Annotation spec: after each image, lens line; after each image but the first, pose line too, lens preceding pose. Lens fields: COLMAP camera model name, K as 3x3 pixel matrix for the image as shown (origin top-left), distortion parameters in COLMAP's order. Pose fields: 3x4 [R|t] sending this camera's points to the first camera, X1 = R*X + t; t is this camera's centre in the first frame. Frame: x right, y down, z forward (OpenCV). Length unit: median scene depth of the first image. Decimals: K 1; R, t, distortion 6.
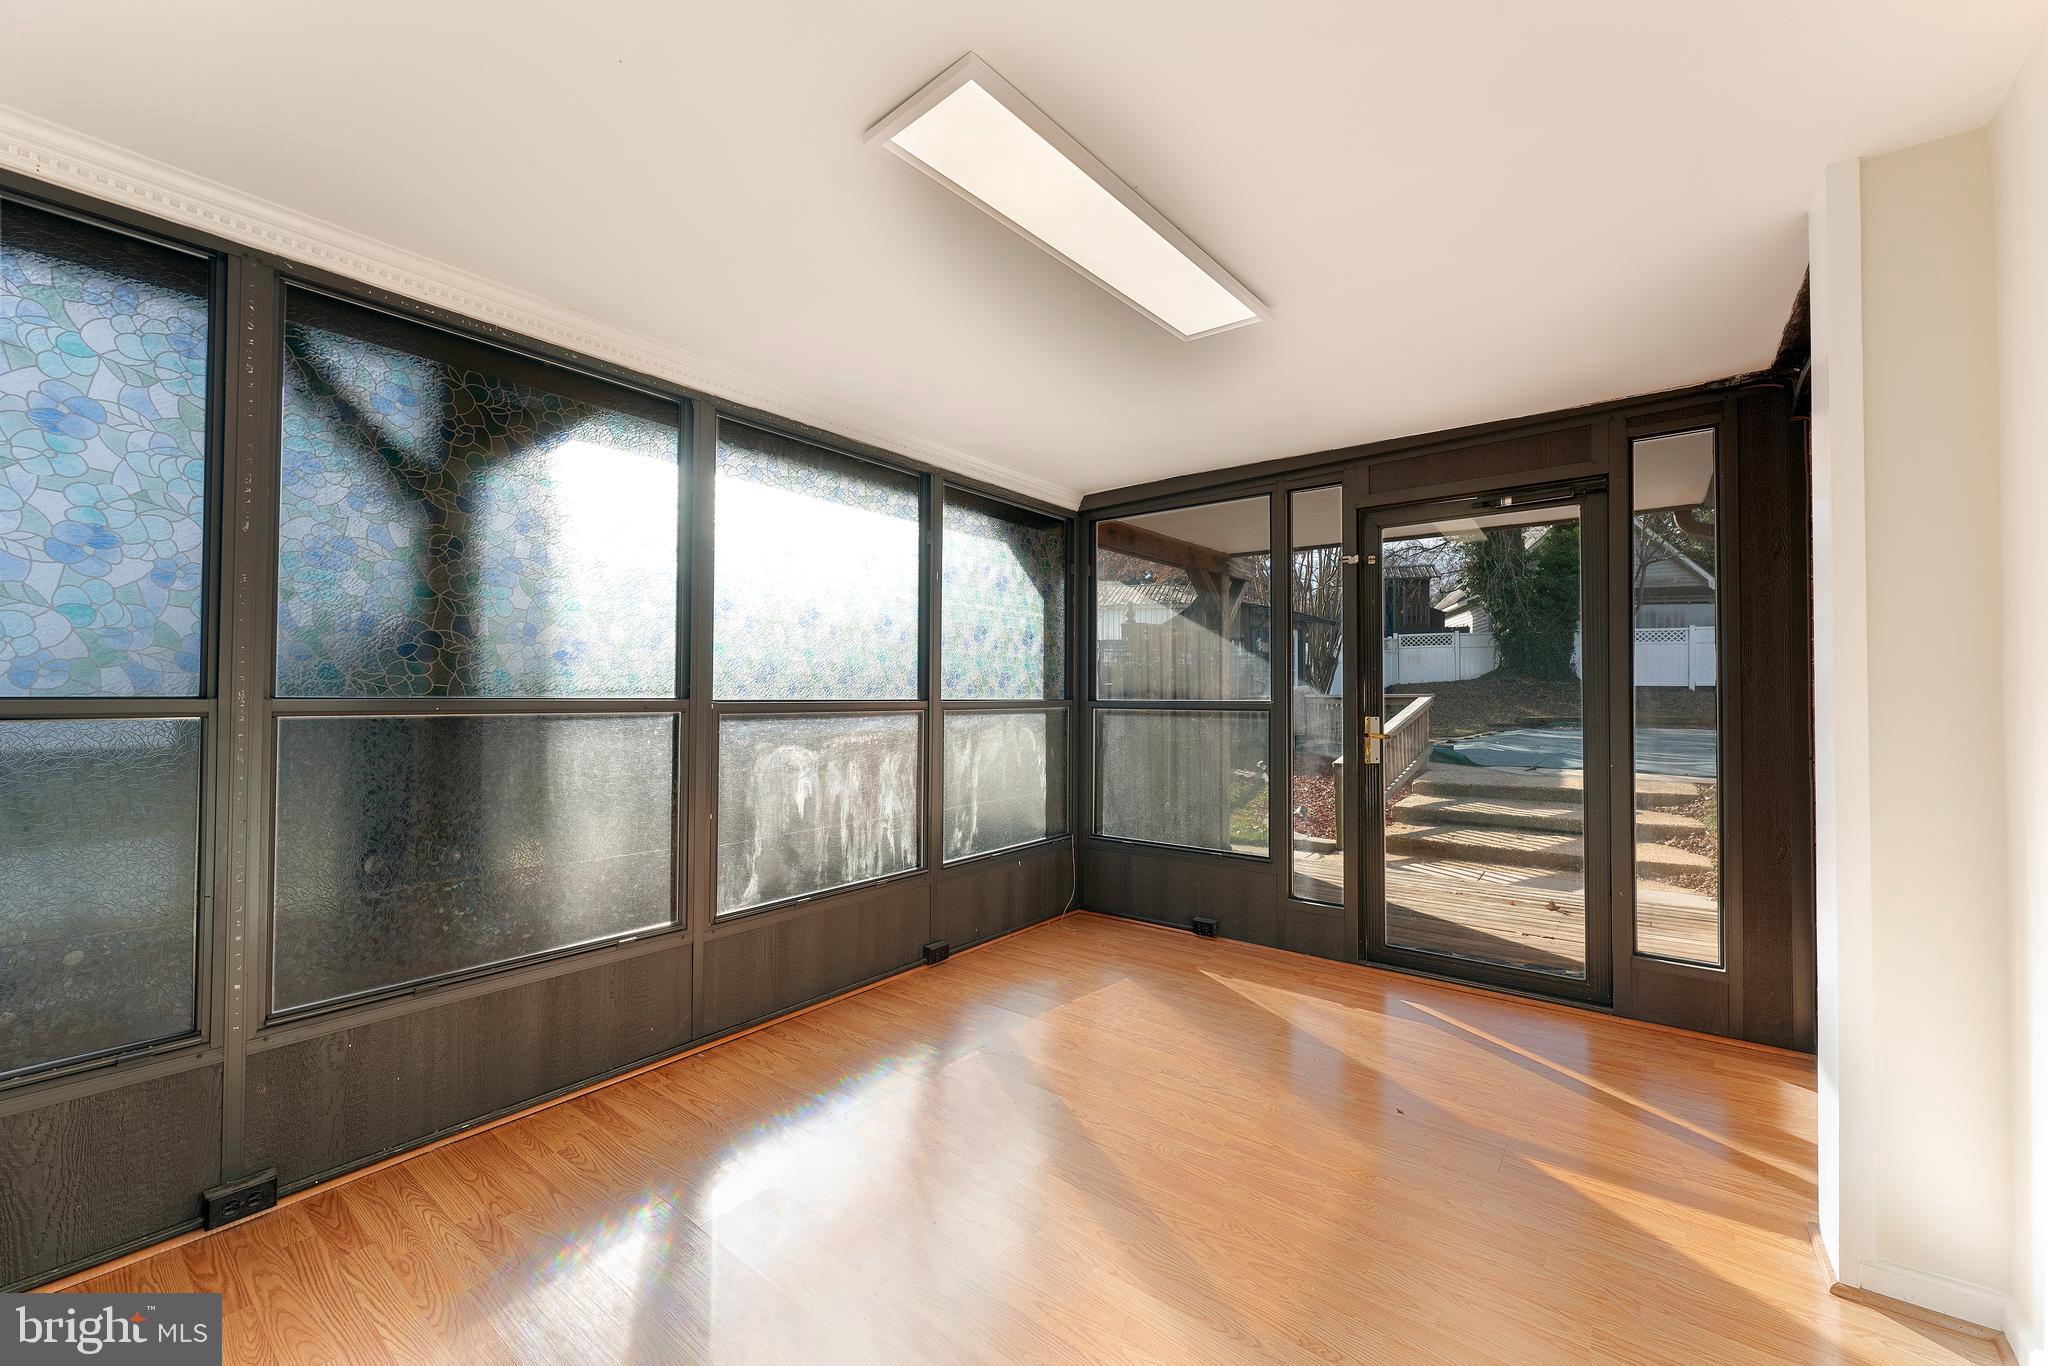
lens RADIAL K [[806.3, 0, 1022.3], [0, 806.3, 678.5], [0, 0, 1]] dist [0.003160, 0.000357]
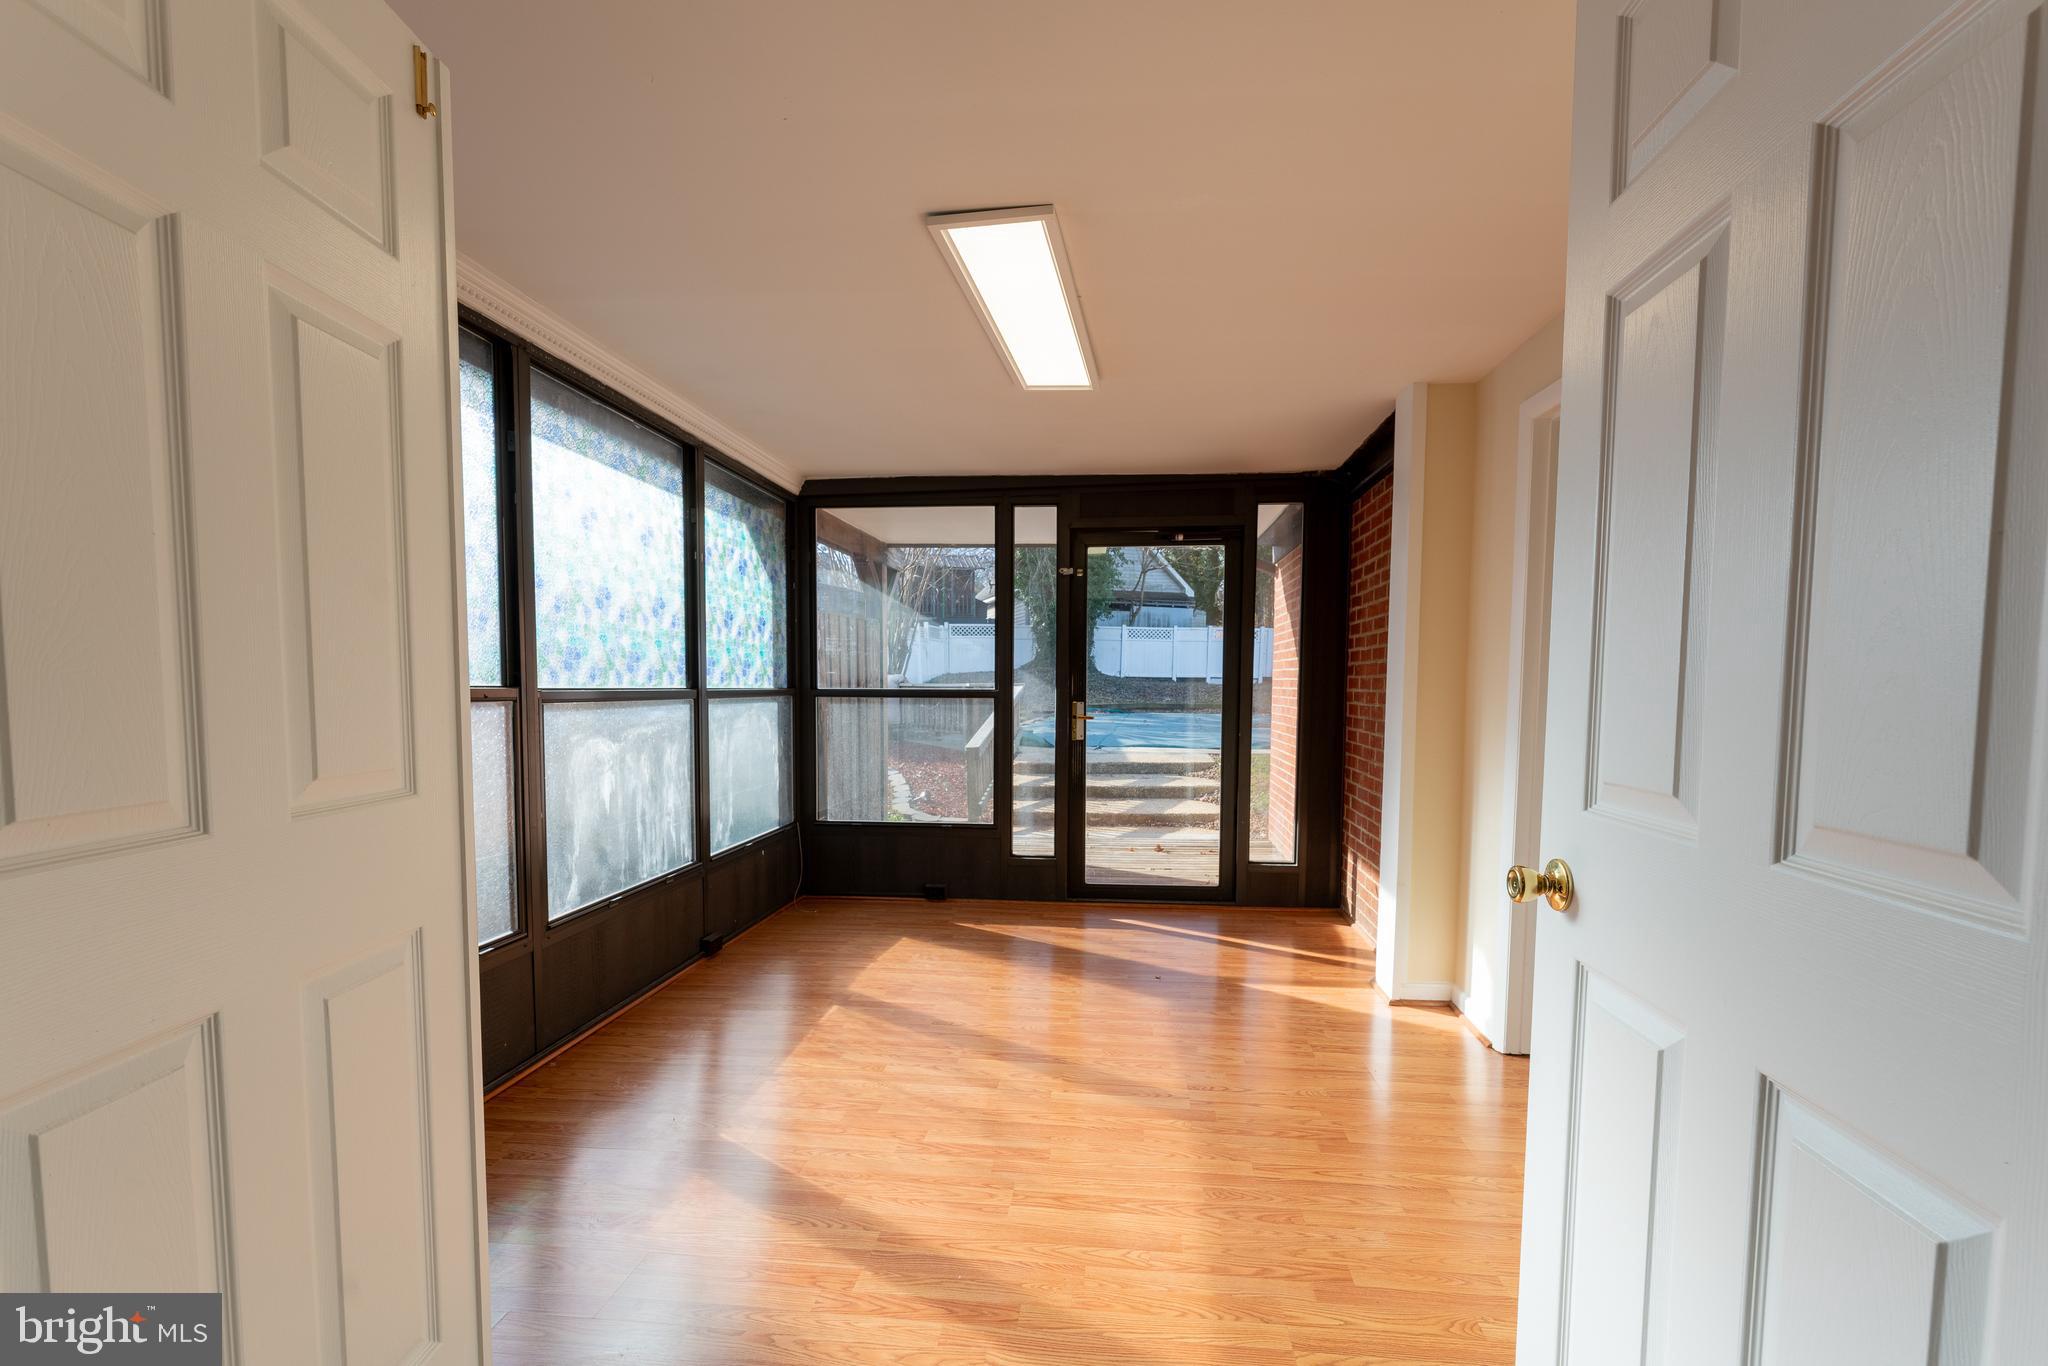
lens RADIAL K [[908.6, 0, 1022.8], [0, 908.6, 747.9], [0, 0, 1]] dist [-0.001039, -0.000060]
pose [[0.846783, -0.033488, 0.530883, -0.369686], [-0.015558, 0.996030, 0.087644, -0.003581], [-0.531711, -0.082475, 0.842901, -0.122883]]
